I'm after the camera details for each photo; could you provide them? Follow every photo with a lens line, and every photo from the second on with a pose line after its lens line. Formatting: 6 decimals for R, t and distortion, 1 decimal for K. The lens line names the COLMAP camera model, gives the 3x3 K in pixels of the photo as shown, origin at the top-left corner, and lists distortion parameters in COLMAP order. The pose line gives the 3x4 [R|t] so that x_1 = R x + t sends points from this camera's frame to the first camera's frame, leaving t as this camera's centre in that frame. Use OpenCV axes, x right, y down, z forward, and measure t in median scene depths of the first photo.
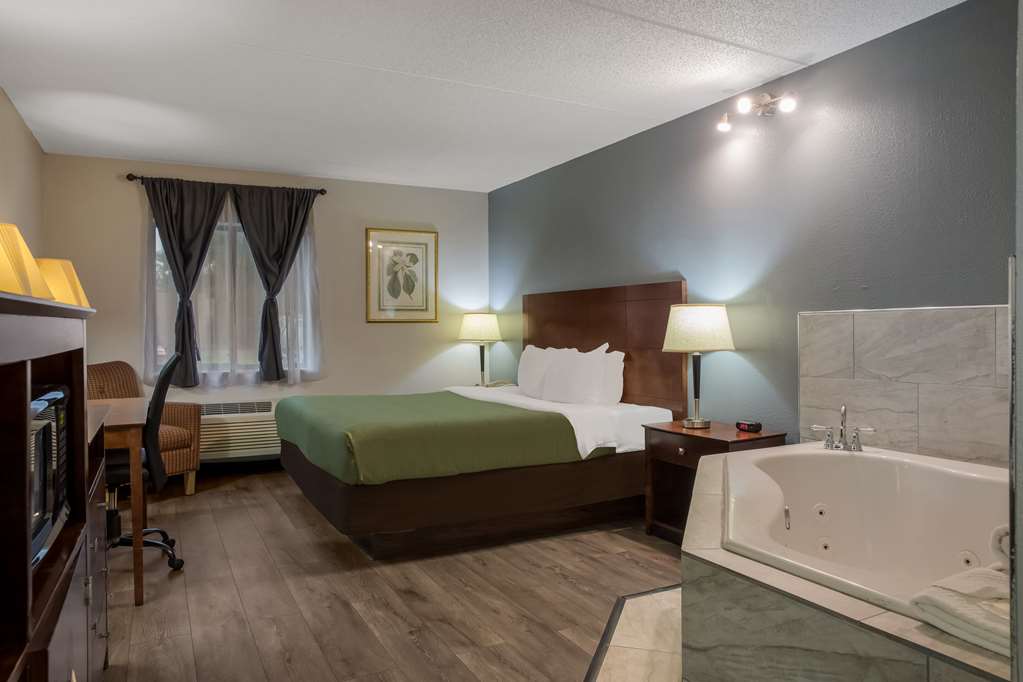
lens RADIAL K [[676.0, 0, 515.3], [0, 676.0, 326.4], [0, 0, 1]] dist [-0.029893, 0.002314]
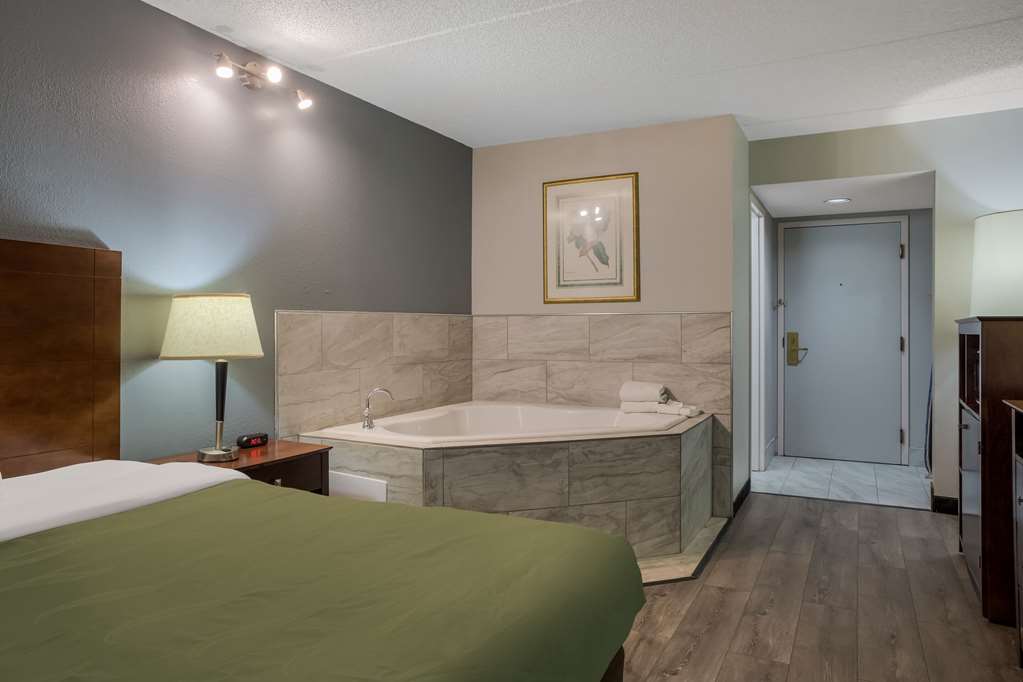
lens RADIAL K [[676.0, 0, 515.3], [0, 676.0, 326.4], [0, 0, 1]] dist [-0.029893, 0.002314]
pose [[-0.564744, 0.010374, 0.825201, -0.621314], [0.001716, 0.999934, -0.011396, 0.015440], [-0.825264, -0.005020, -0.564724, 1.363292]]
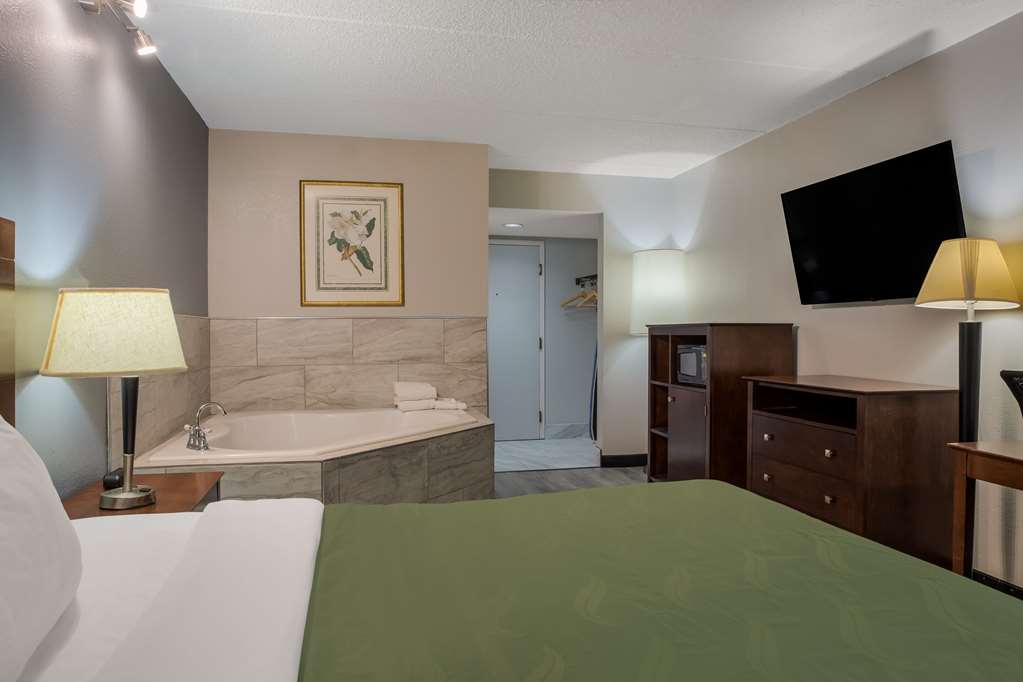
lens RADIAL K [[686.8, 0, 511.5], [0, 686.8, 341.0], [0, 0, 1]] dist [-0.056253, 0.003299]
pose [[-0.967030, 0.005233, 0.254608, -0.492486], [0.008580, 0.999891, 0.012037, 0.013104], [-0.254518, 0.013825, -0.966969, 1.490602]]
